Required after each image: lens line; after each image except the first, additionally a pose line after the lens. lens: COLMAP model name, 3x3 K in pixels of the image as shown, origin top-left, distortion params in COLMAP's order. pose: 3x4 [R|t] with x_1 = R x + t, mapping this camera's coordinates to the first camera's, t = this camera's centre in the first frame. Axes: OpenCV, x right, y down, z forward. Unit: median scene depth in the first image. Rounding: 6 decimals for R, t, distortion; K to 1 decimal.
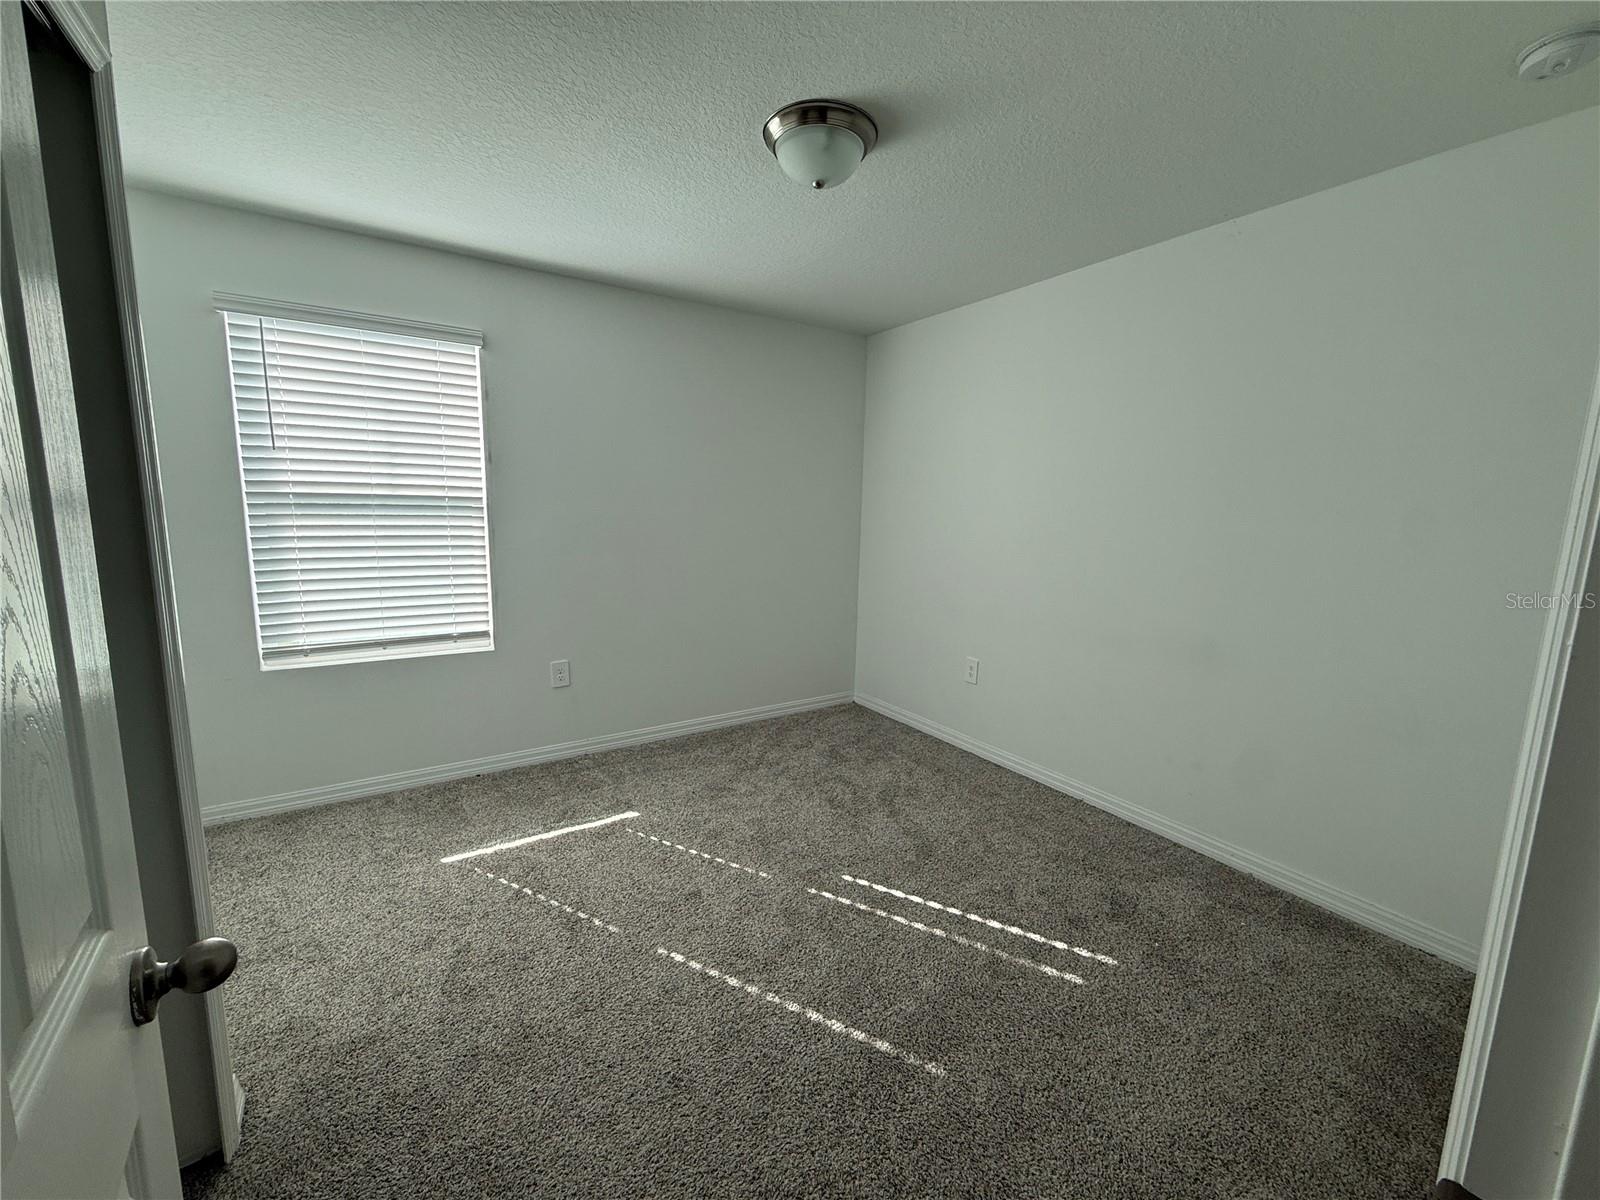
lens RADIAL K [[640.4, 0, 801.0], [0, 640.4, 598.6], [0, 0, 1]] dist [0.000659, 0.000171]
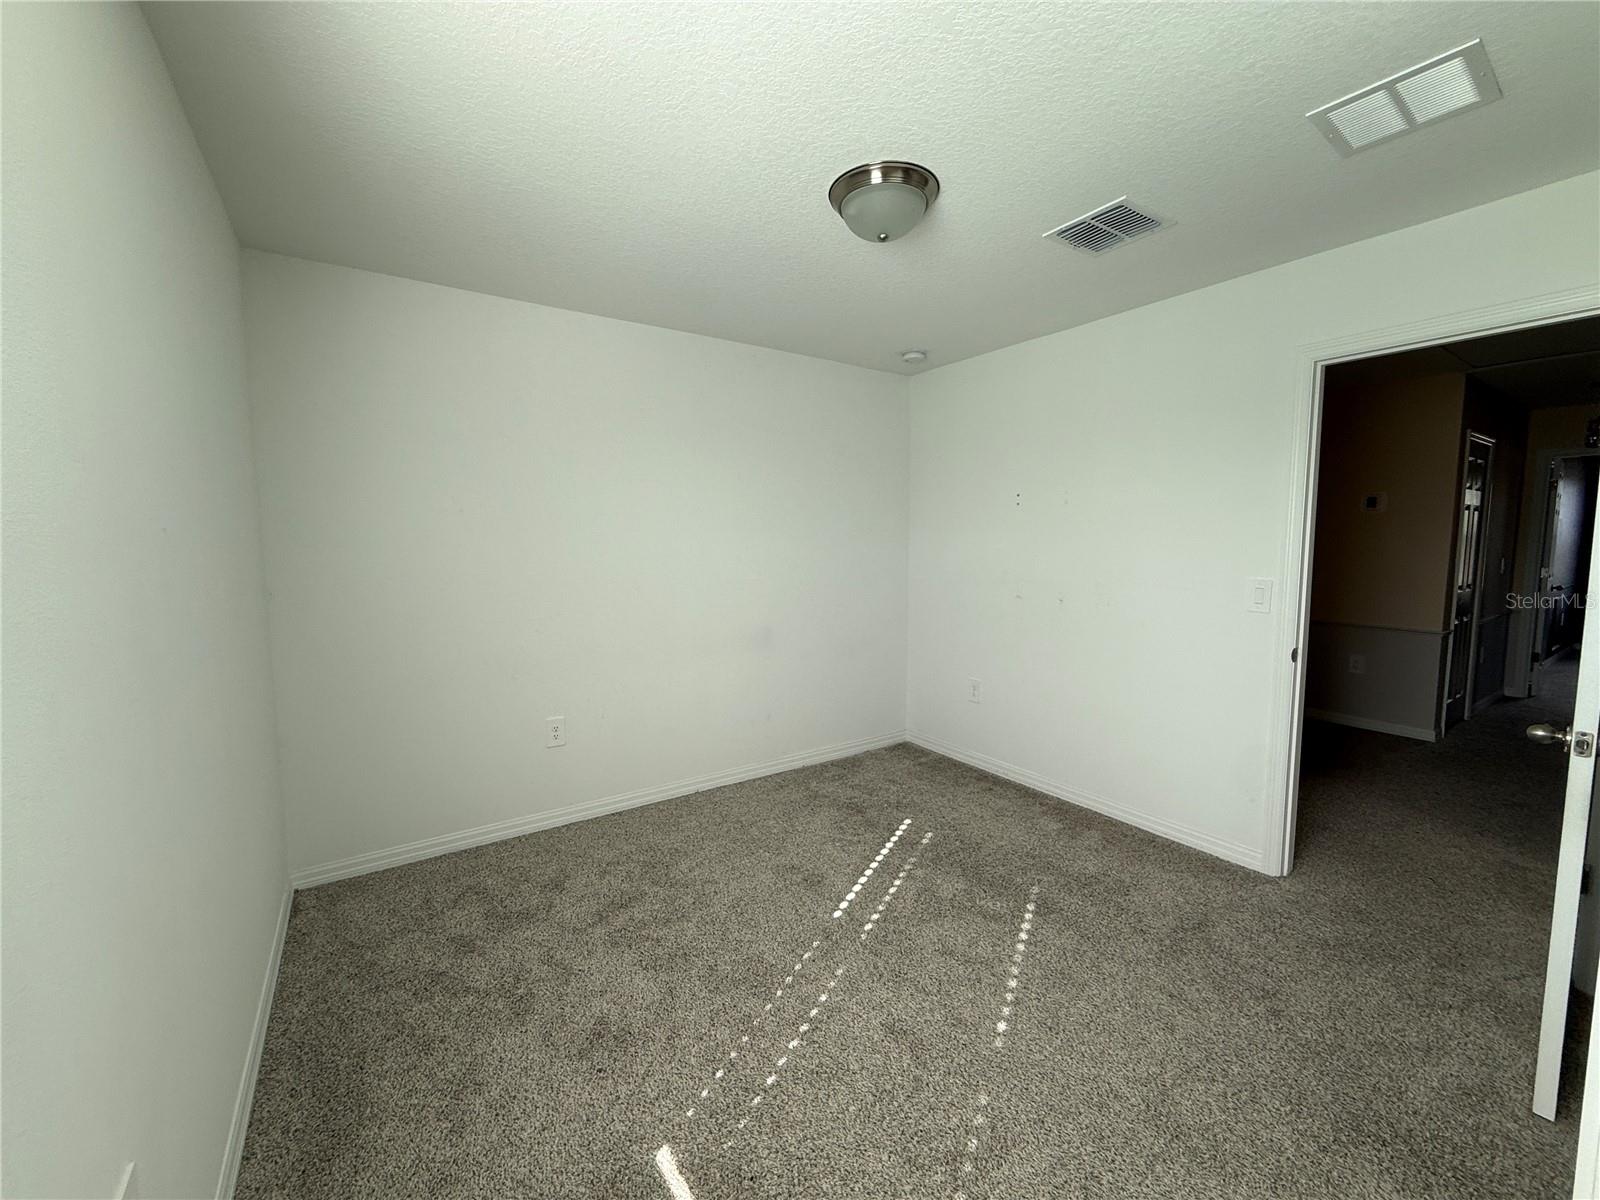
lens RADIAL K [[640.4, 0, 801.6], [0, 640.4, 597.7], [0, 0, 1]] dist [0.000659, 0.000171]
pose [[-0.022376, -0.113562, 0.993279, -0.882388], [0.148111, 0.982188, 0.115631, -0.175091], [-0.988718, 0.149703, -0.005158, 1.012405]]
